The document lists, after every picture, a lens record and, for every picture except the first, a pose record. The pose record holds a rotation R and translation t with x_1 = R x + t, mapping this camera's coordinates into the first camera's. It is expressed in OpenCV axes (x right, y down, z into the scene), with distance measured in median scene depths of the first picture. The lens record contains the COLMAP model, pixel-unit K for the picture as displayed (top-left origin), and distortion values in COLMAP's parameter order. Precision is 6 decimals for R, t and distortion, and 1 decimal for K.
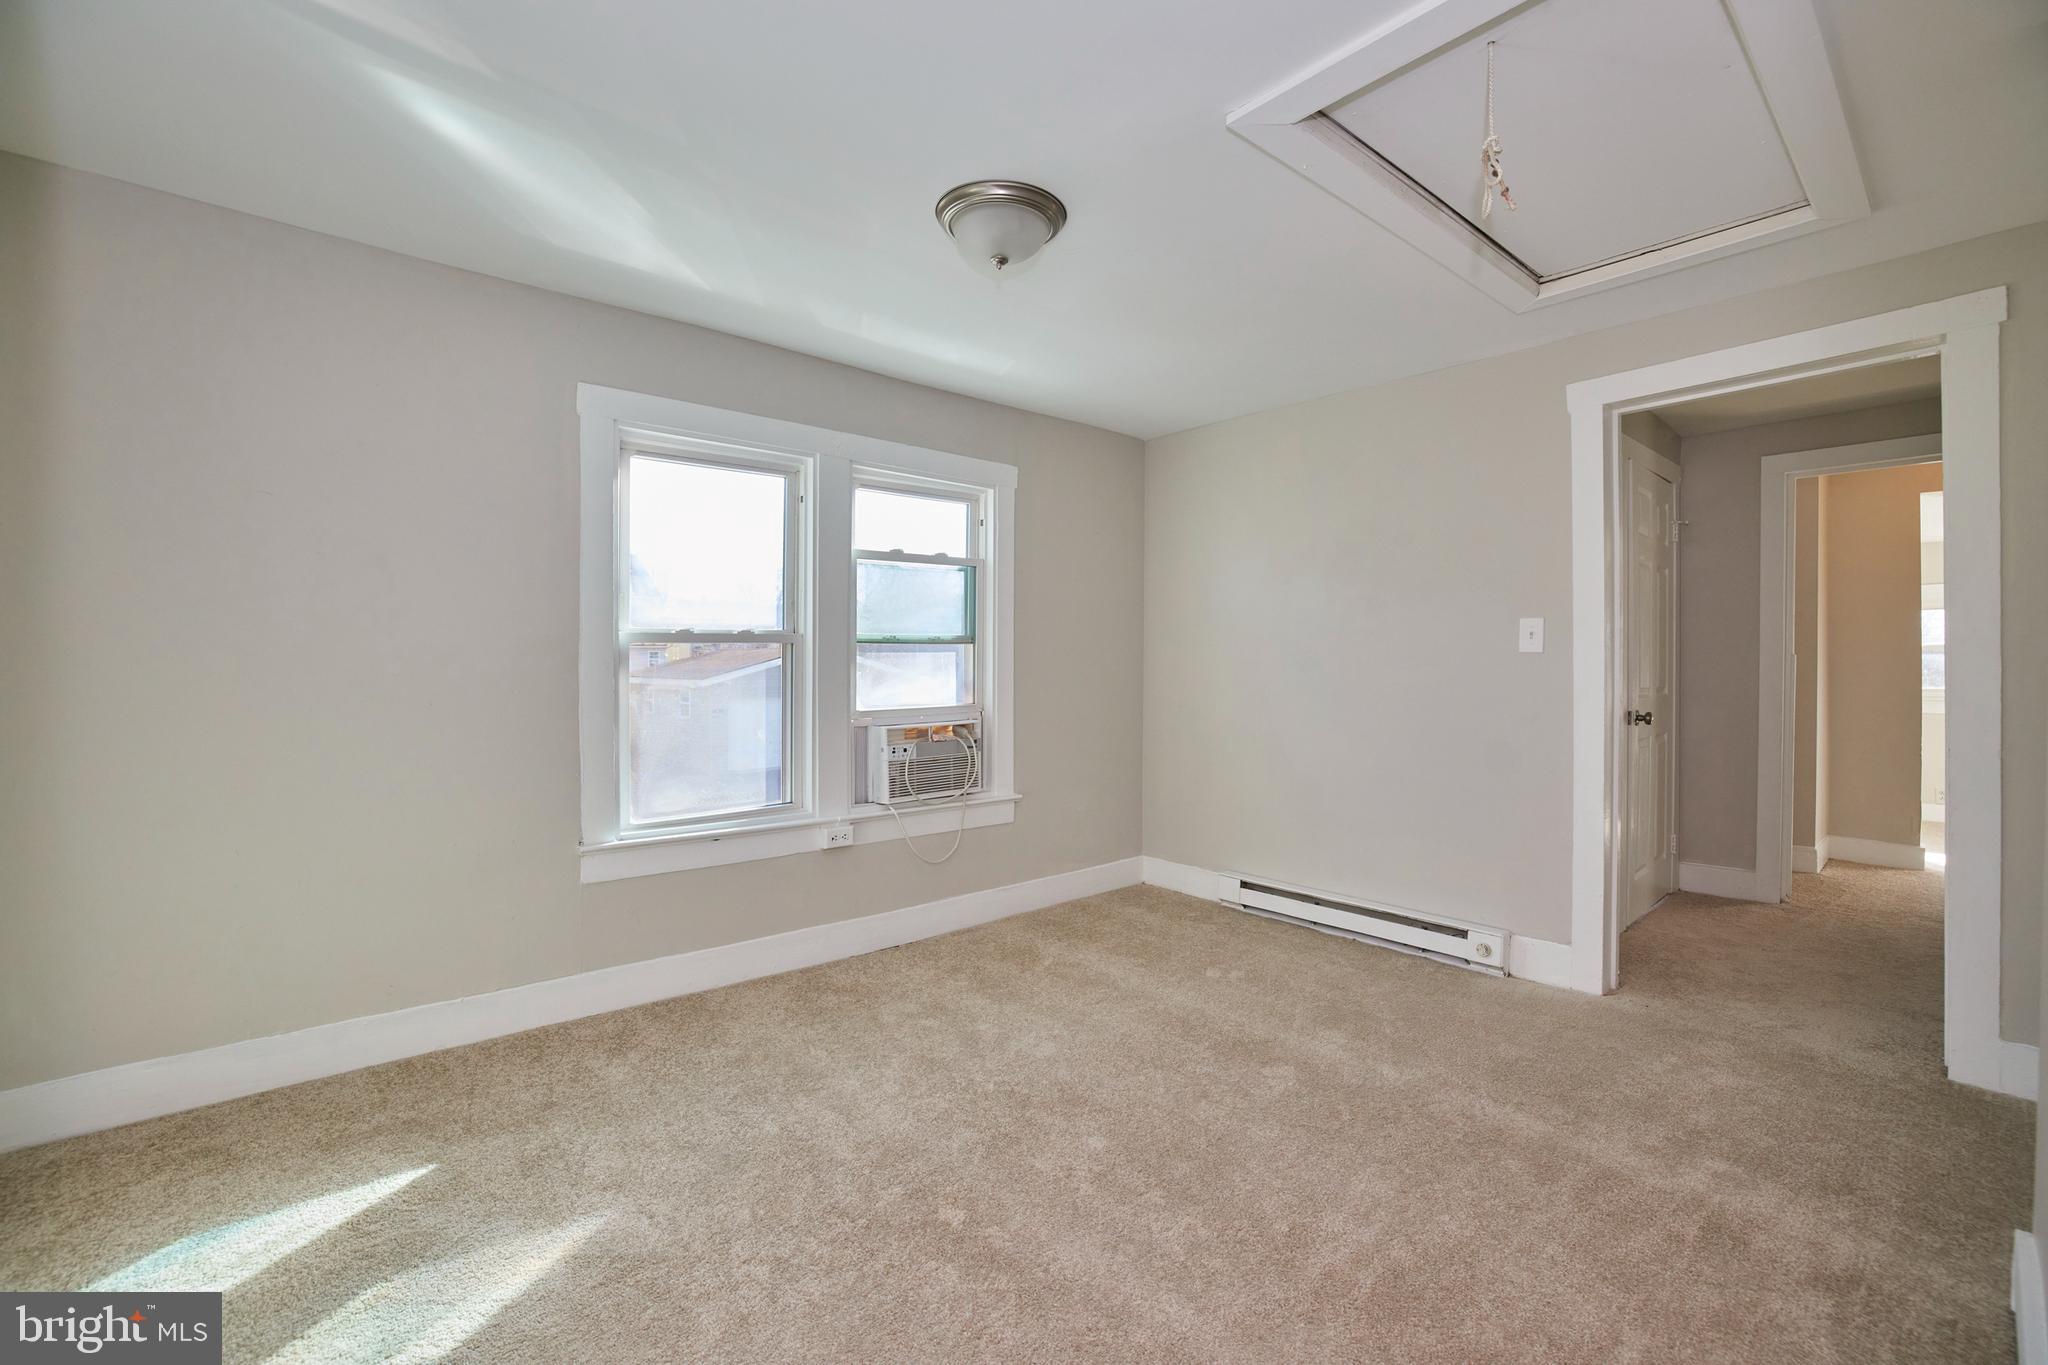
lens RADIAL K [[881.2, 0, 1025.0], [0, 881.2, 677.9], [0, 0, 1]] dist [-0.039939, 0.009830]
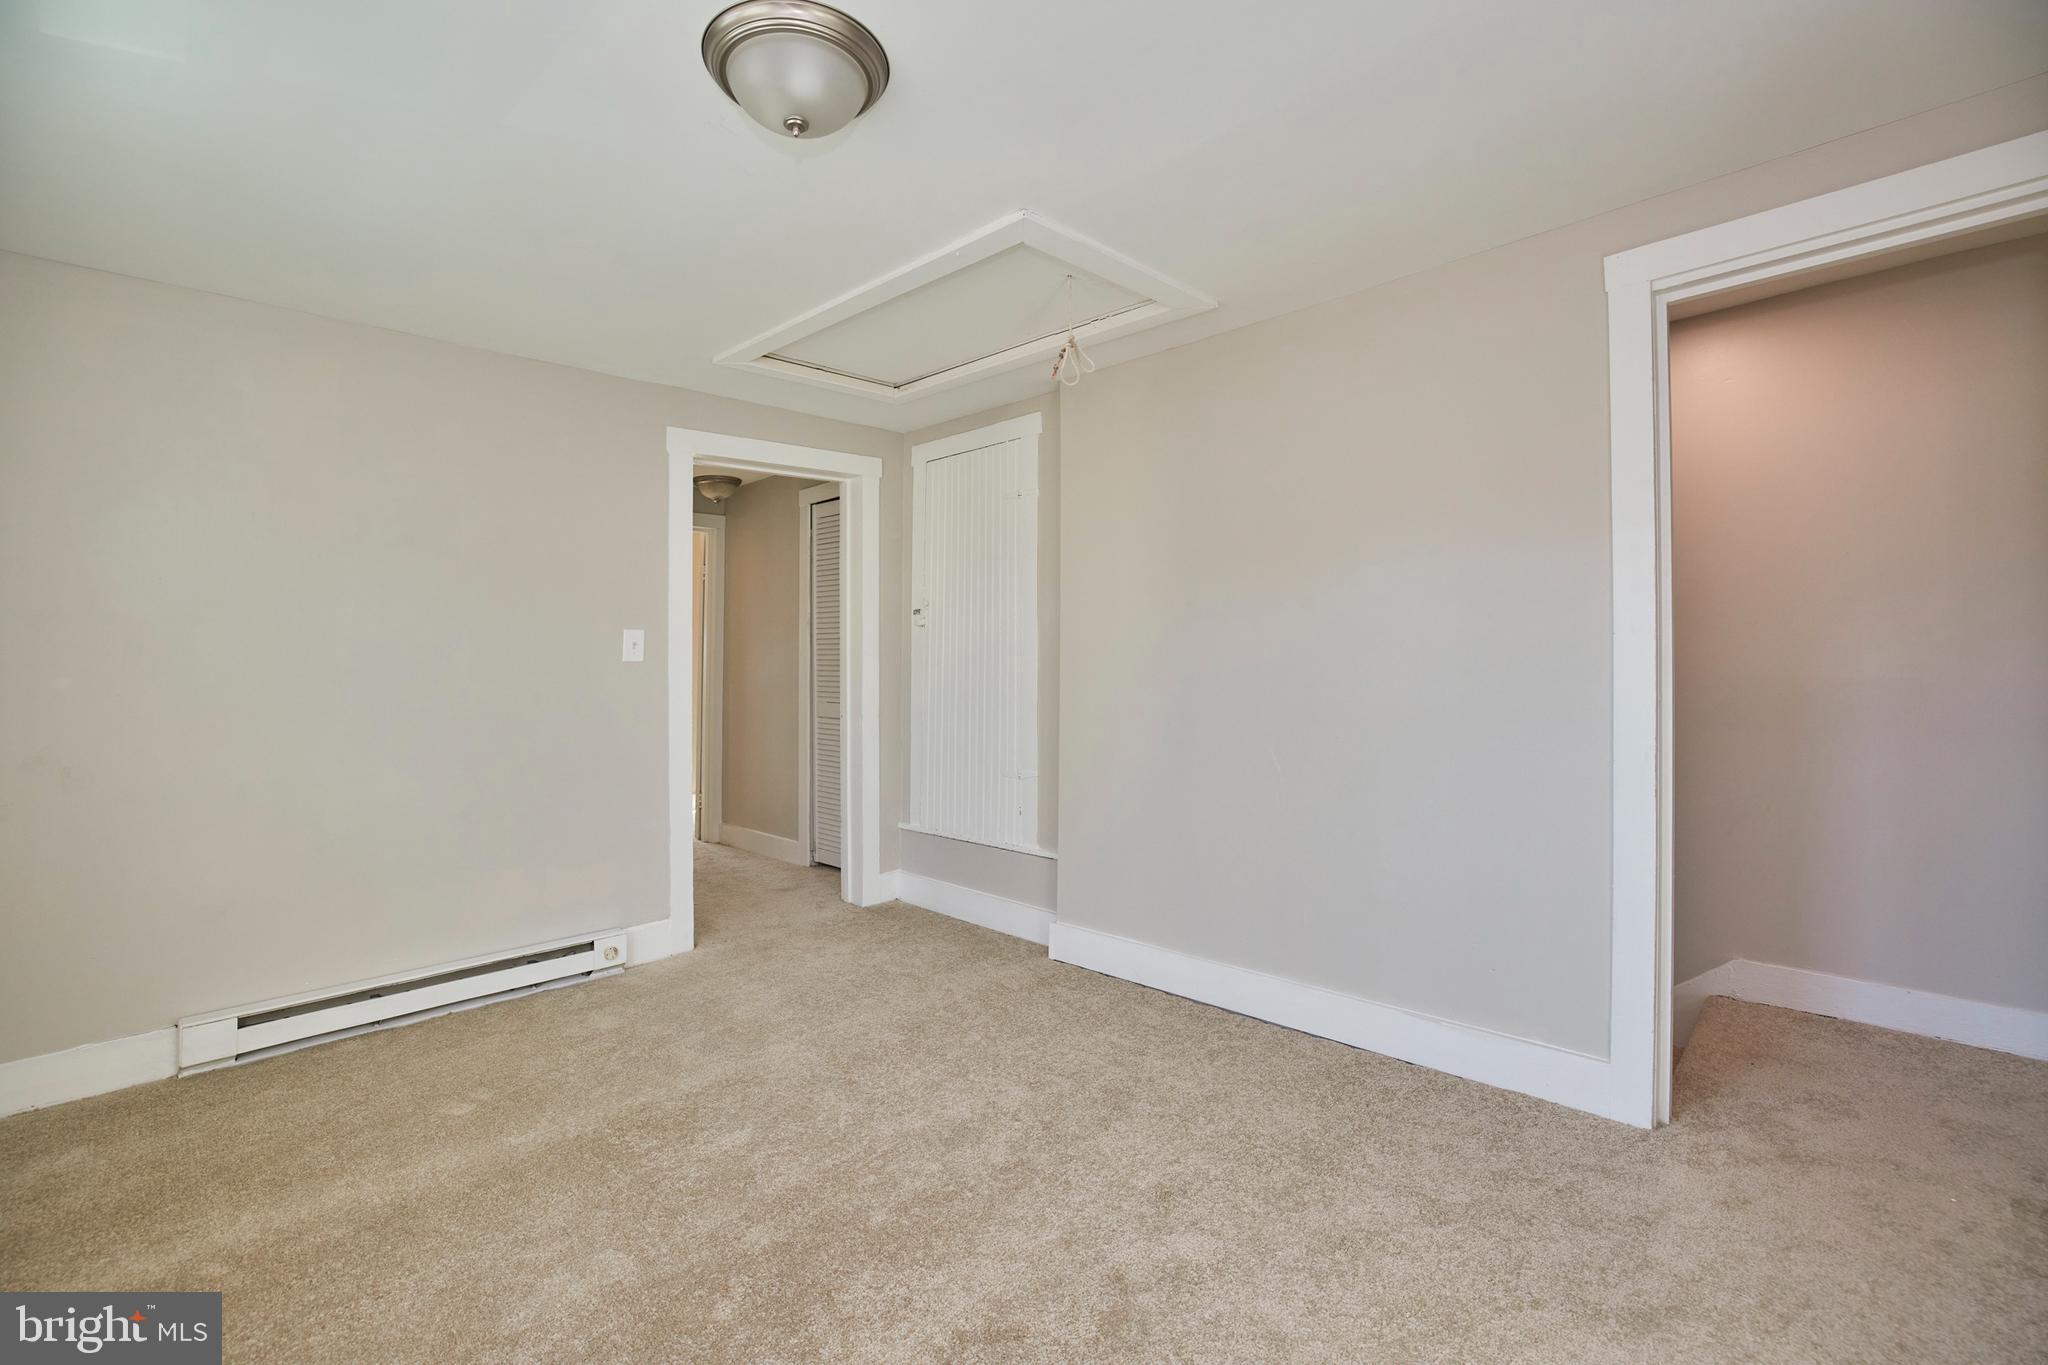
lens RADIAL K [[881.2, 0, 1021.1], [0, 881.2, 682.2], [0, 0, 1]] dist [-0.039939, 0.009830]
pose [[-0.087867, -0.024945, 0.995820, -0.535540], [0.024028, 0.999342, 0.027153, -0.021367], [-0.995842, 0.026314, -0.087210, 0.613423]]
